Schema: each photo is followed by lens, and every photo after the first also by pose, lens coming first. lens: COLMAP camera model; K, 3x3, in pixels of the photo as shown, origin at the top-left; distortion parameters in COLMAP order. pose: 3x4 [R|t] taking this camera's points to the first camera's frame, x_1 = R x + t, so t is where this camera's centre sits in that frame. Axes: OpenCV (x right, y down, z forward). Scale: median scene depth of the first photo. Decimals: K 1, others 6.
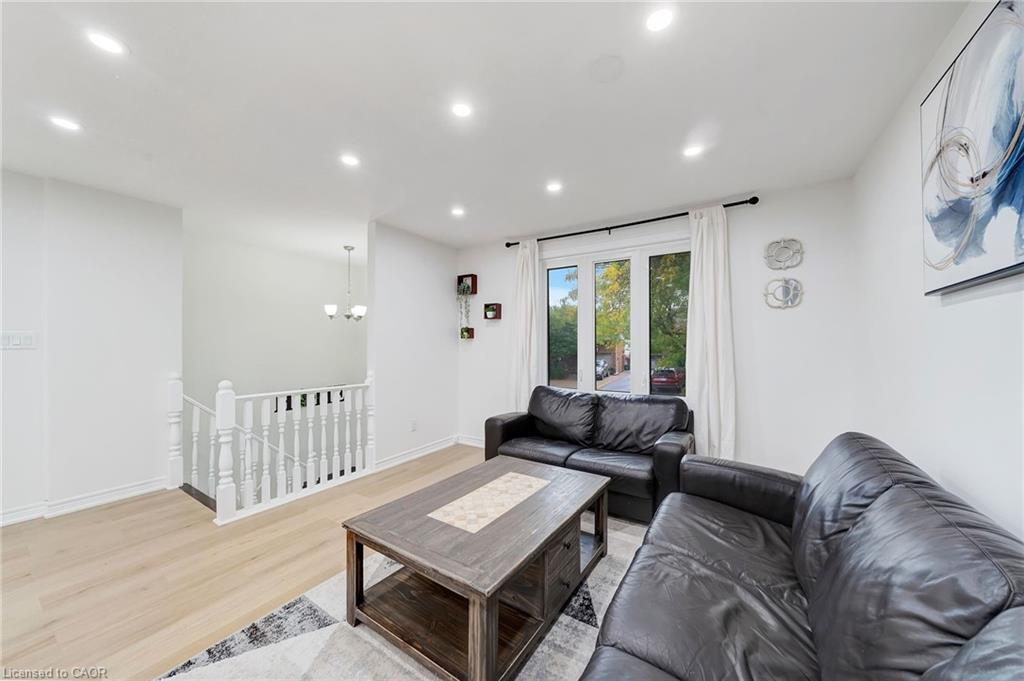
lens RADIAL K [[355.8, 0, 506.2], [0, 355.8, 344.4], [0, 0, 1]] dist [-0.002323, -0.001118]
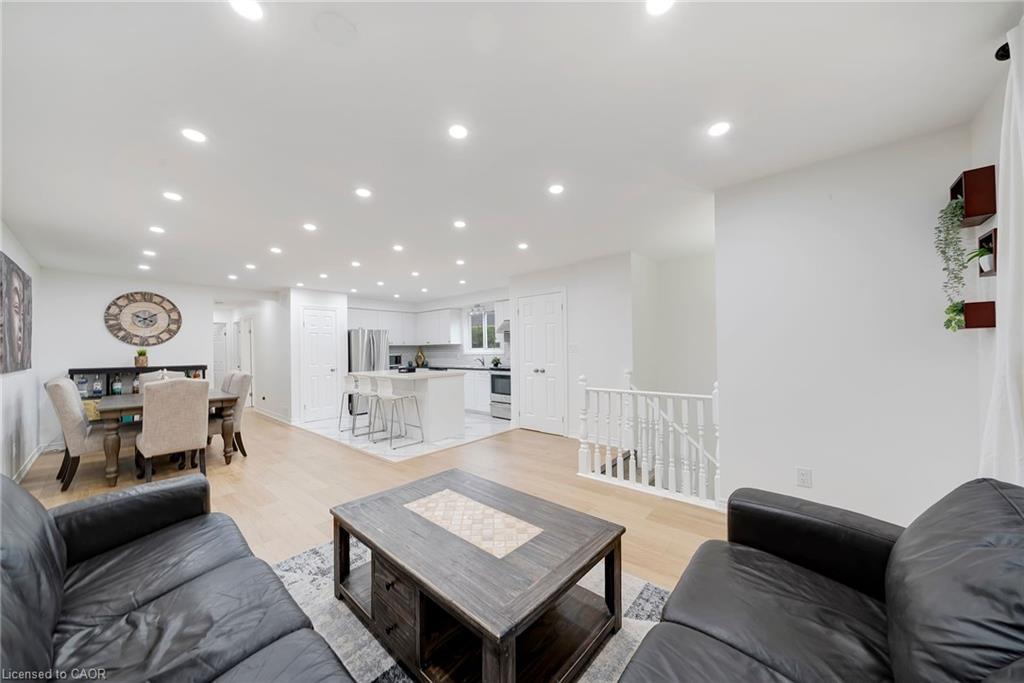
lens RADIAL K [[355.8, 0, 516.3], [0, 355.8, 348.7], [0, 0, 1]] dist [-0.002323, -0.001118]
pose [[-0.127590, 0.000516, -0.991827, 0.519522], [0.011630, 0.999932, -0.000976, -0.002094], [0.991759, -0.011660, -0.127587, 0.748274]]
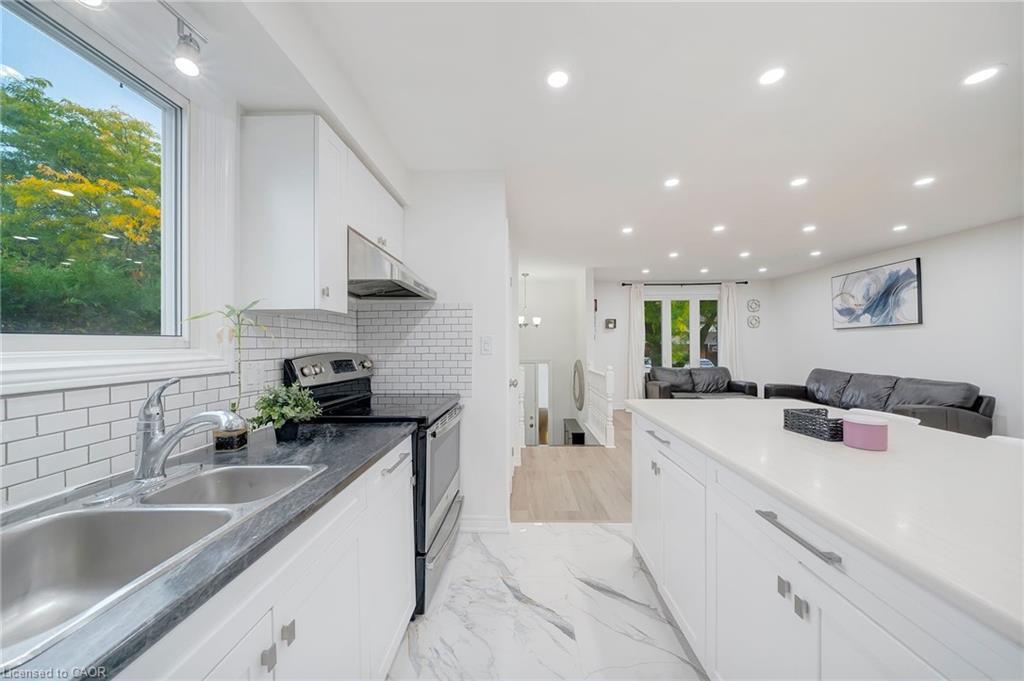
lens RADIAL K [[355.8, 0, 510.7], [0, 355.8, 341.3], [0, 0, 1]] dist [-0.002323, -0.001118]
pose [[0.849579, -0.008238, 0.527398, -1.722696], [0.011696, 0.999926, -0.003221, -0.017030], [-0.527332, 0.008905, 0.849612, -0.180986]]
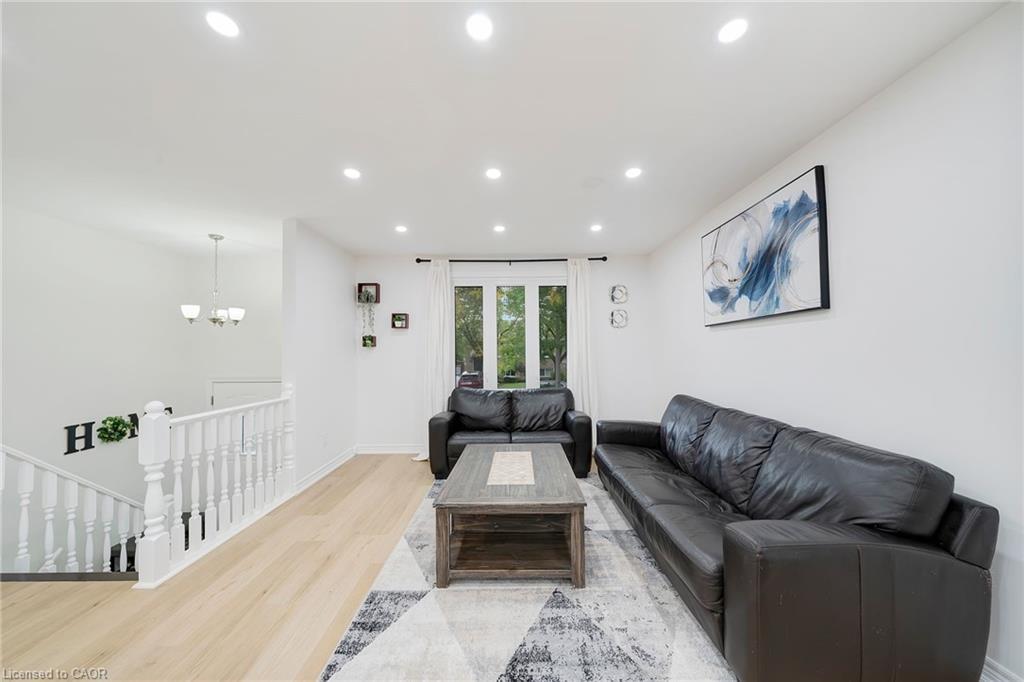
lens RADIAL K [[355.8, 0, 508.9], [0, 355.8, 342.6], [0, 0, 1]] dist [-0.002323, -0.001118]
pose [[0.837786, 0.003645, 0.545987, -0.460429], [0.010620, 0.999680, -0.022970, -0.001697], [-0.545896, 0.025042, 0.837479, -0.072032]]
